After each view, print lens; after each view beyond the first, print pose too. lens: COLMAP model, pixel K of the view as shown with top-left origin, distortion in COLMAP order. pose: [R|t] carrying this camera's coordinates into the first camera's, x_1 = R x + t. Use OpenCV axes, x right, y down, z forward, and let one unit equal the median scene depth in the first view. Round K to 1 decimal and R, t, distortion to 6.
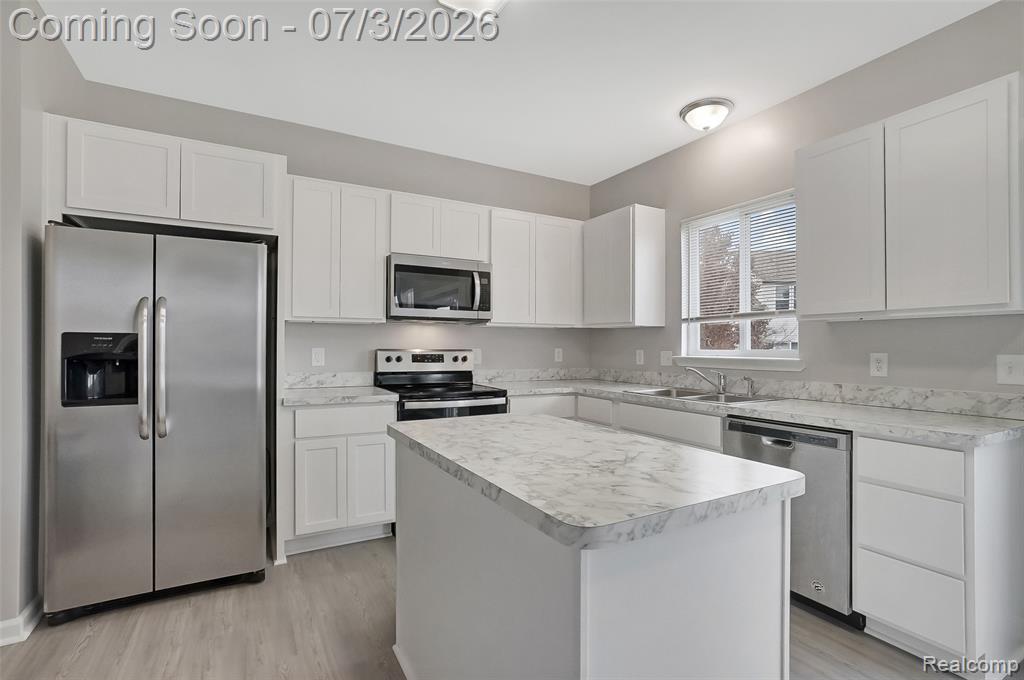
lens RADIAL K [[485.9, 0, 513.9], [0, 485.9, 333.7], [0, 0, 1]] dist [-0.012393, 0.002773]
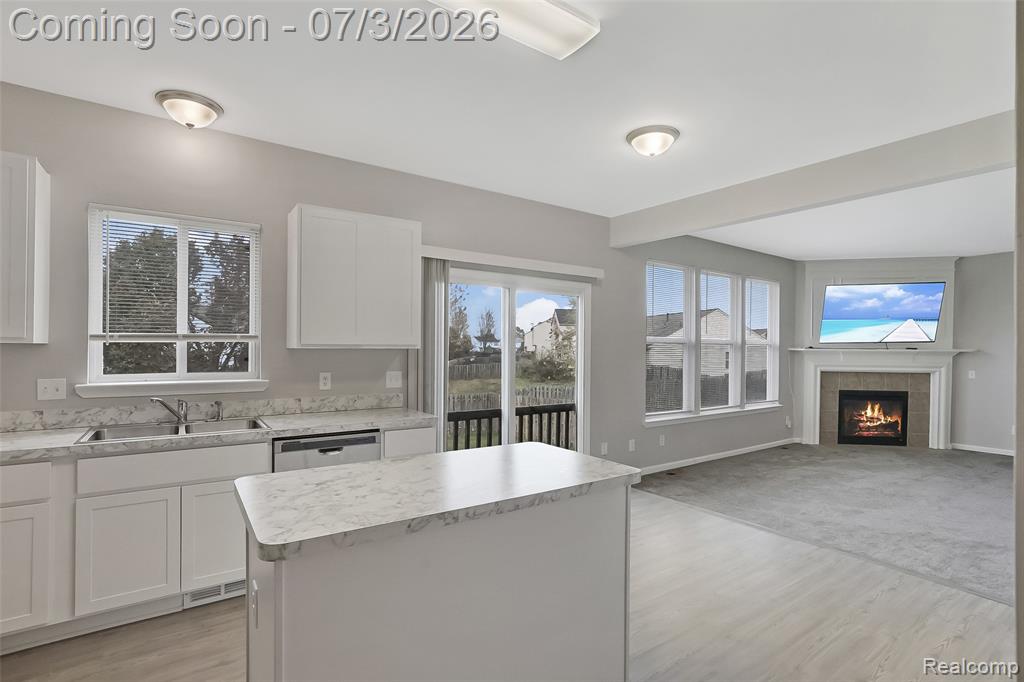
lens RADIAL K [[485.9, 0, 512.3], [0, 485.9, 354.1], [0, 0, 1]] dist [-0.012393, 0.002773]
pose [[-0.077359, 0.007483, 0.996975, -0.498760], [-0.020084, 0.999757, -0.009062, -0.007829], [-0.996801, -0.020725, -0.077189, 0.440535]]
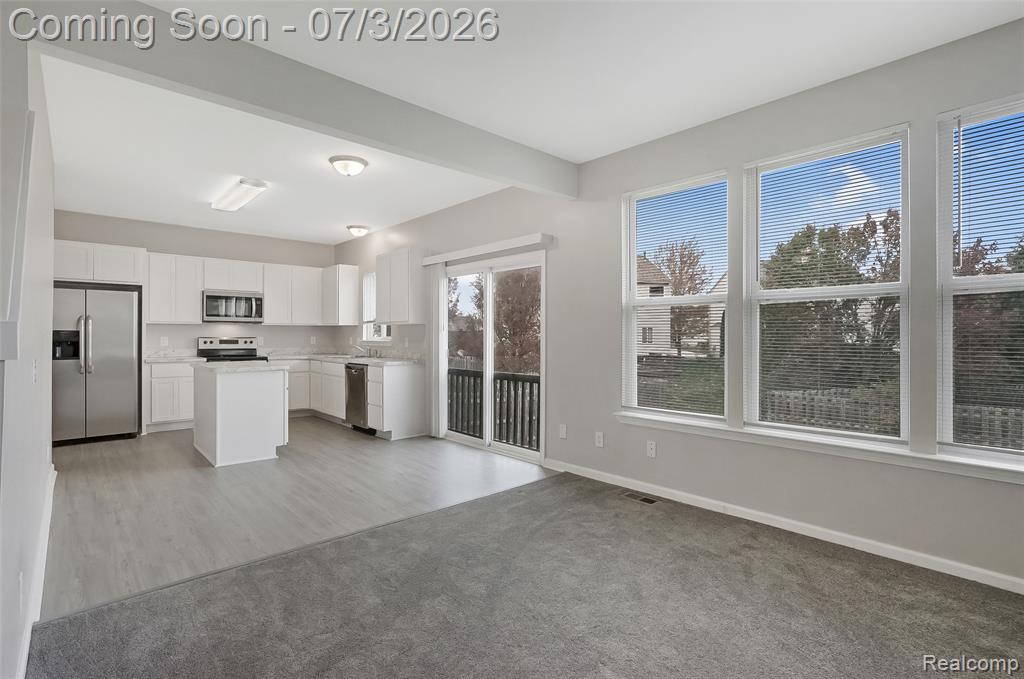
lens RADIAL K [[485.9, 0, 502.6], [0, 485.9, 327.0], [0, 0, 1]] dist [-0.012393, 0.002773]
pose [[0.977674, 0.001744, 0.210121, 0.541187], [-0.003523, 0.999961, 0.008094, -0.030656], [-0.210099, -0.008653, 0.977642, -1.237684]]
